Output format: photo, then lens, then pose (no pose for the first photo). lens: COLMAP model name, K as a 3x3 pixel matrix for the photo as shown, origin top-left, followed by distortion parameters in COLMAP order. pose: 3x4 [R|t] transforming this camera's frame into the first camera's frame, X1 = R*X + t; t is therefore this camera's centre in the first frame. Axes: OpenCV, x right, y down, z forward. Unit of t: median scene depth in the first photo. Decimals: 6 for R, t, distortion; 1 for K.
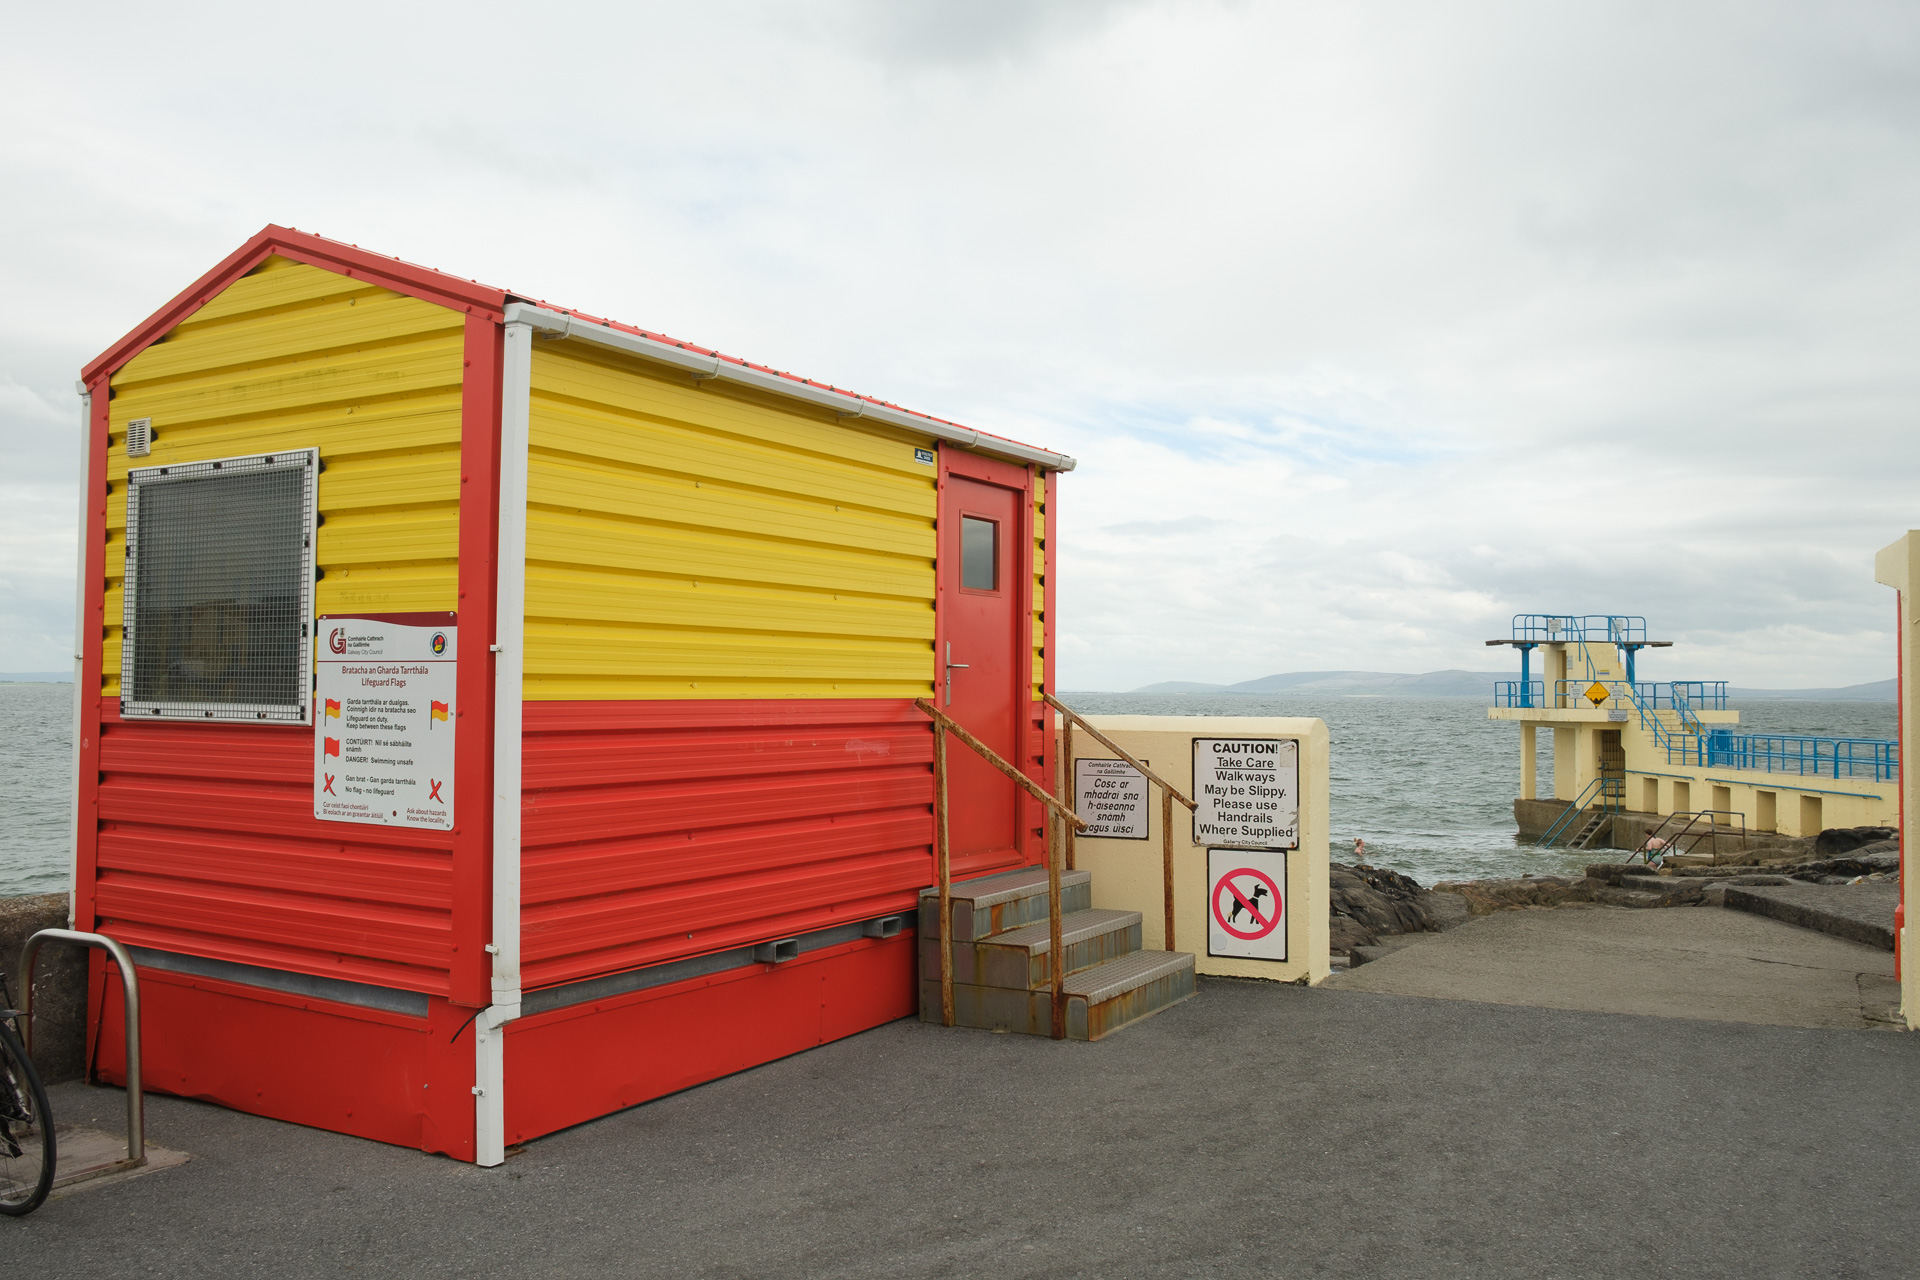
lens RADIAL K [[1664.1, 0, 894.1], [0, 1664.1, 633.0], [0, 0, 1]] dist [-0.034971, 0.026731]
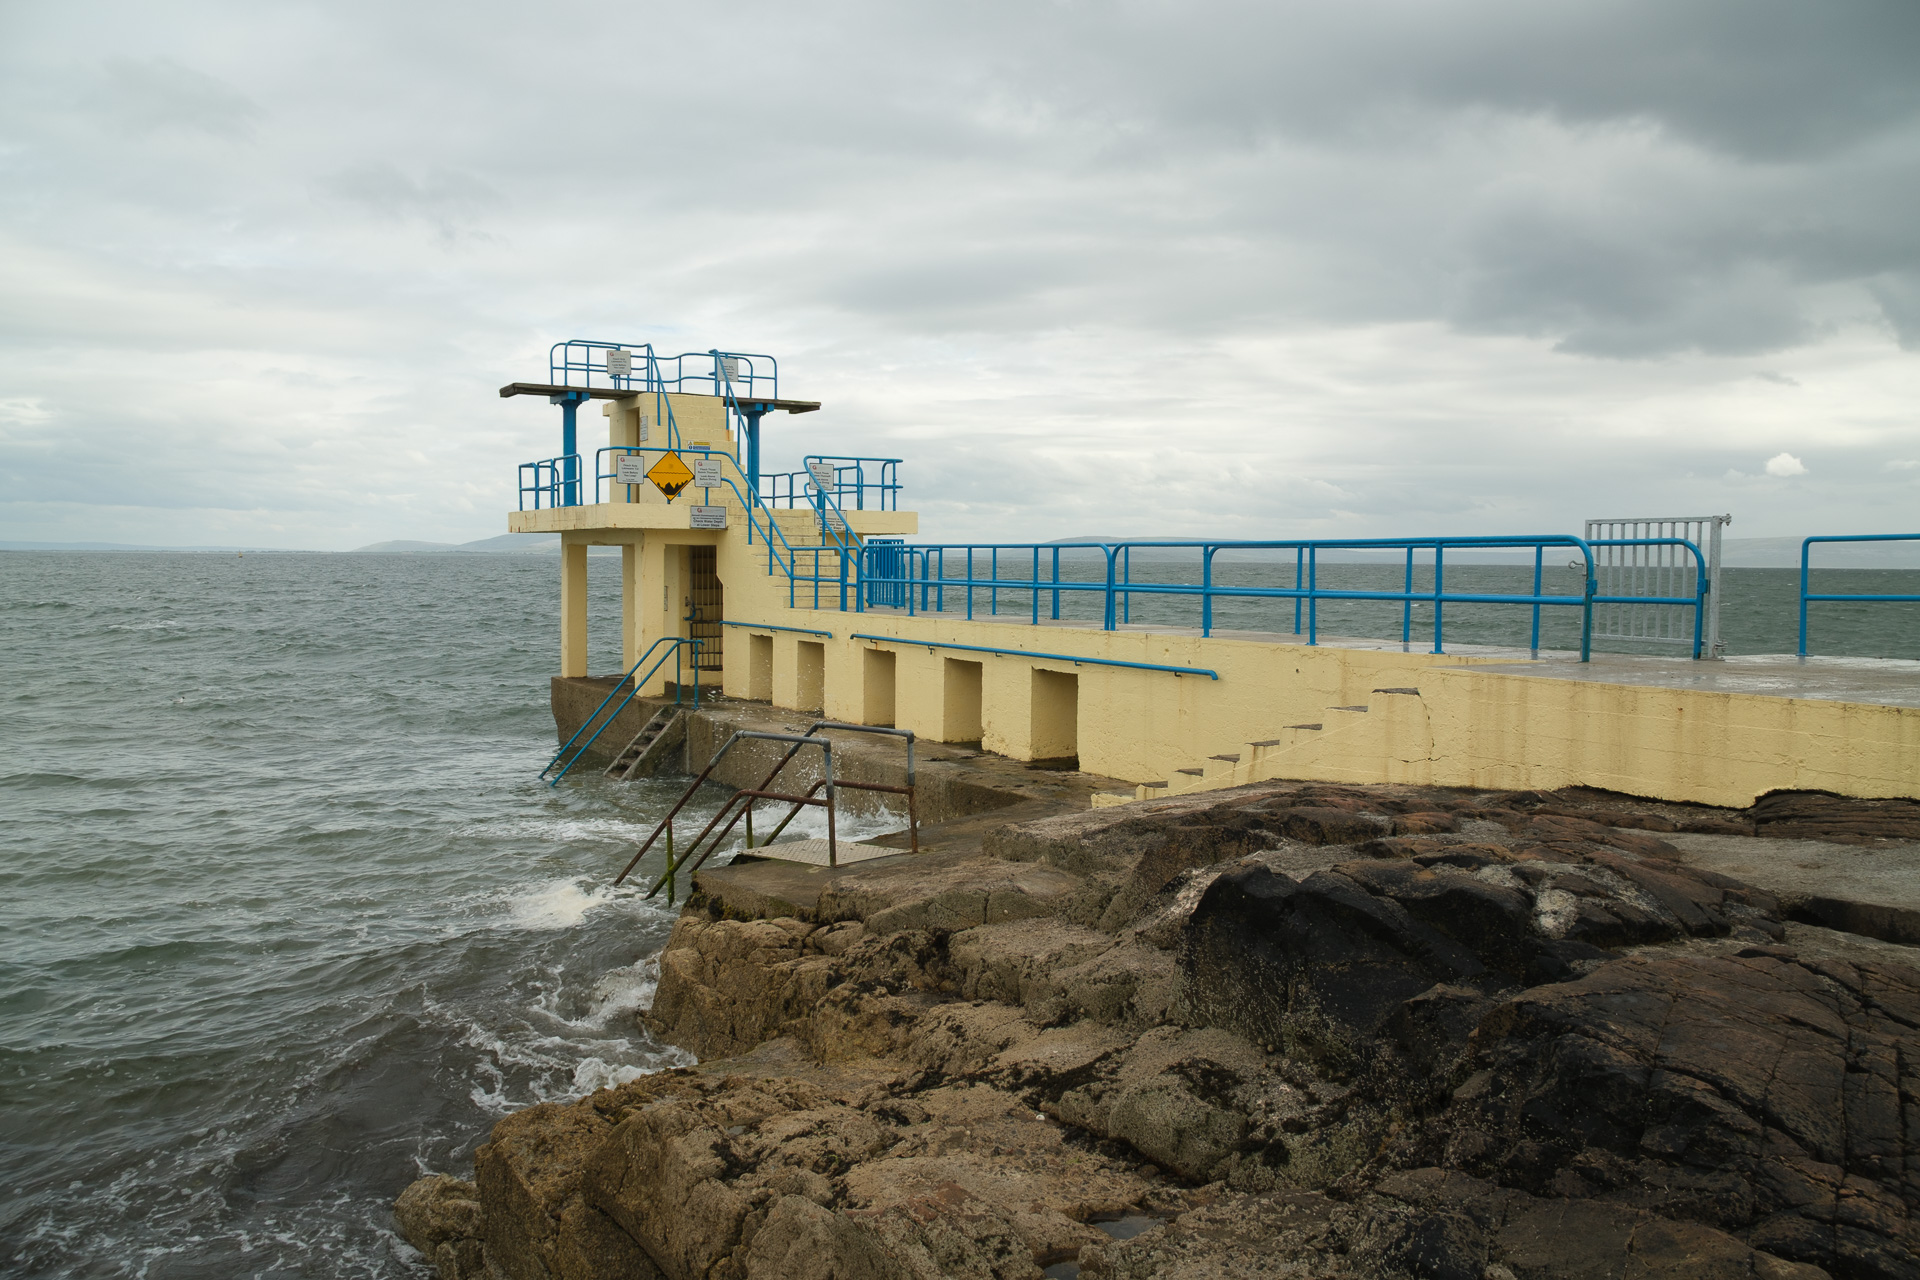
lens RADIAL K [[1664.1, 0, 961.3], [0, 1664.1, 649.7], [0, 0, 1]] dist [-0.034971, 0.026731]
pose [[0.883439, -0.026039, 0.467821, 0.265838], [-0.017770, 0.995874, 0.088987, 0.044278], [-0.468208, -0.086928, 0.879332, 0.506818]]
